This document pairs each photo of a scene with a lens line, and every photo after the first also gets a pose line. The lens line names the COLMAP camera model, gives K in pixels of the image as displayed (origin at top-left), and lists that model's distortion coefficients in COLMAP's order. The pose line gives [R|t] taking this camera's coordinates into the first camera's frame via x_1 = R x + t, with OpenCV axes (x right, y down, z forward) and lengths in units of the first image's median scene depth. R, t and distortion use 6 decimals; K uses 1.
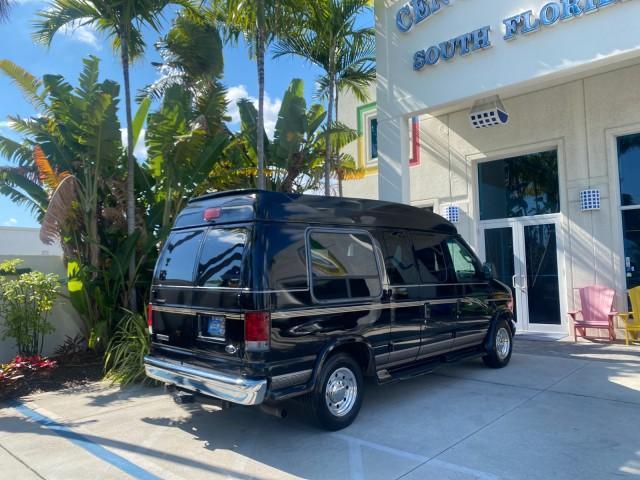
lens RADIAL K [[486.9, 0, 317.6], [0, 486.9, 242.4], [0, 0, 1]] dist [0.001375, -0.003615]
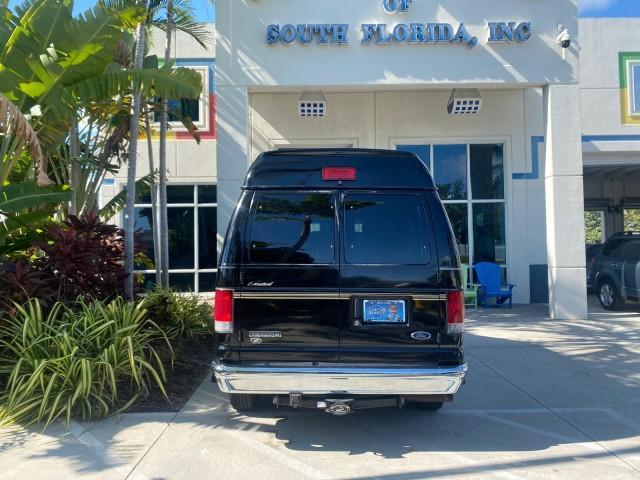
lens RADIAL K [[486.9, 0, 317.5], [0, 486.9, 240.5], [0, 0, 1]] dist [0.001375, -0.003615]
pose [[0.731036, 0.026248, 0.681834, -0.383667], [-0.046965, 0.998826, 0.011903, 0.022108], [-0.680721, -0.040723, 0.731410, 0.214009]]
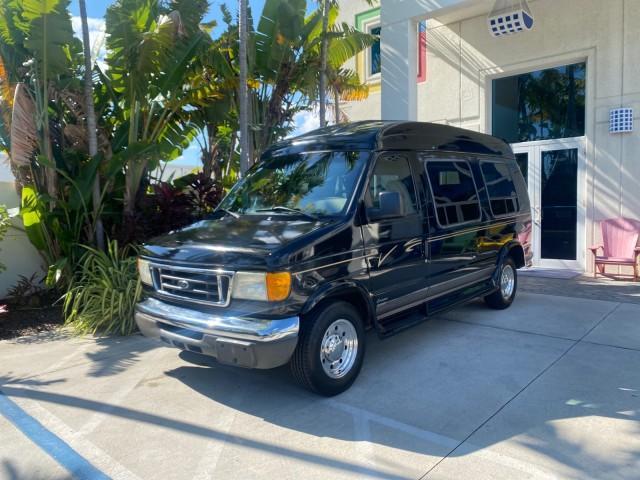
lens RADIAL K [[486.9, 0, 318.2], [0, 486.9, 239.6], [0, 0, 1]] dist [0.001375, -0.003615]
pose [[0.999909, 0.001035, 0.013486, 0.001214], [-0.002847, 0.990832, 0.135072, 0.008548], [-0.013222, -0.135098, 0.990744, 0.110465]]
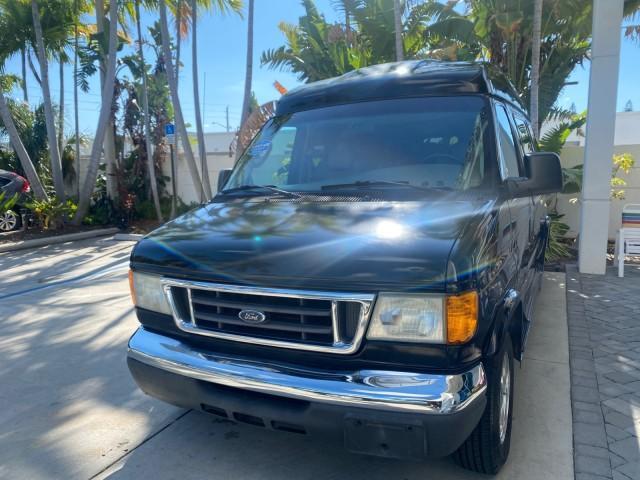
lens RADIAL K [[486.9, 0, 319.8], [0, 486.9, 238.2], [0, 0, 1]] dist [0.001375, -0.003615]
pose [[0.956333, -0.019730, 0.291613, -0.138854], [-0.026571, 0.987719, 0.153967, 0.024983], [-0.291069, -0.154992, 0.944064, 0.276145]]
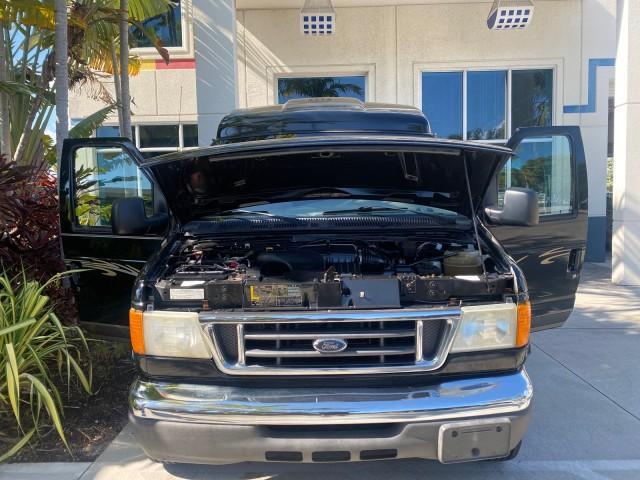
lens RADIAL K [[486.9, 0, 318.3], [0, 486.9, 241.5], [0, 0, 1]] dist [0.001375, -0.003615]
pose [[0.748022, -0.046560, 0.662039, -0.247127], [-0.039657, 0.992618, 0.114617, 0.027590], [-0.662488, -0.111991, 0.740654, 0.346094]]
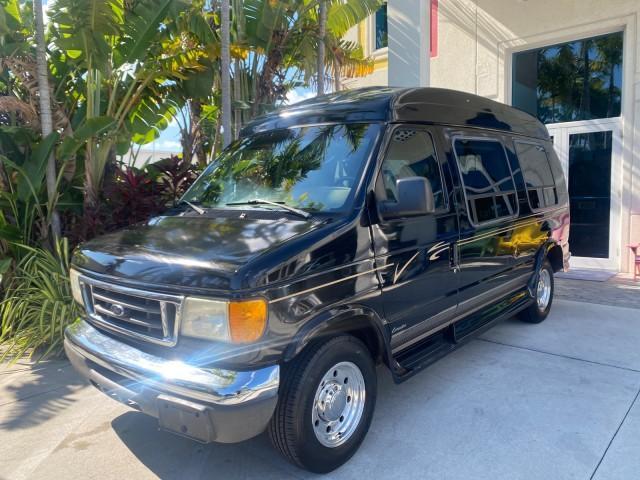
lens RADIAL K [[486.9, 0, 318.1], [0, 486.9, 237.0], [0, 0, 1]] dist [0.001375, -0.003615]
pose [[0.999913, 0.003201, 0.012828, 0.007794], [-0.005125, 0.988231, 0.152884, 0.014043], [-0.012188, -0.152937, 0.988161, 0.228718]]
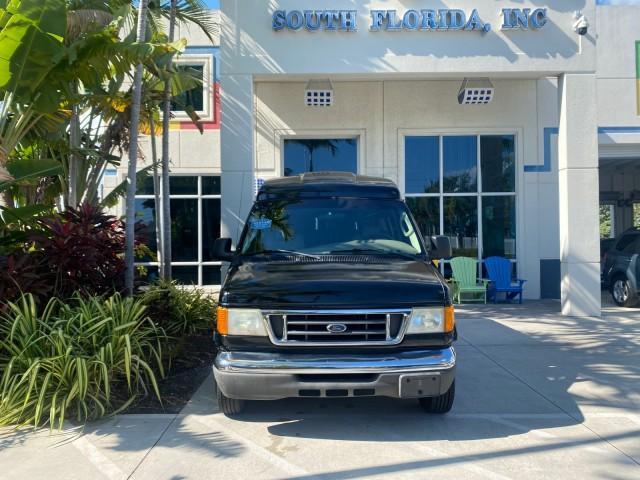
lens RADIAL K [[486.9, 0, 318.0], [0, 486.9, 240.3], [0, 0, 1]] dist [0.001375, -0.003615]
pose [[0.737148, 0.019626, 0.675446, -0.368938], [-0.052737, 0.998200, 0.028551, 0.020169], [-0.673670, -0.056667, 0.736857, 0.233261]]
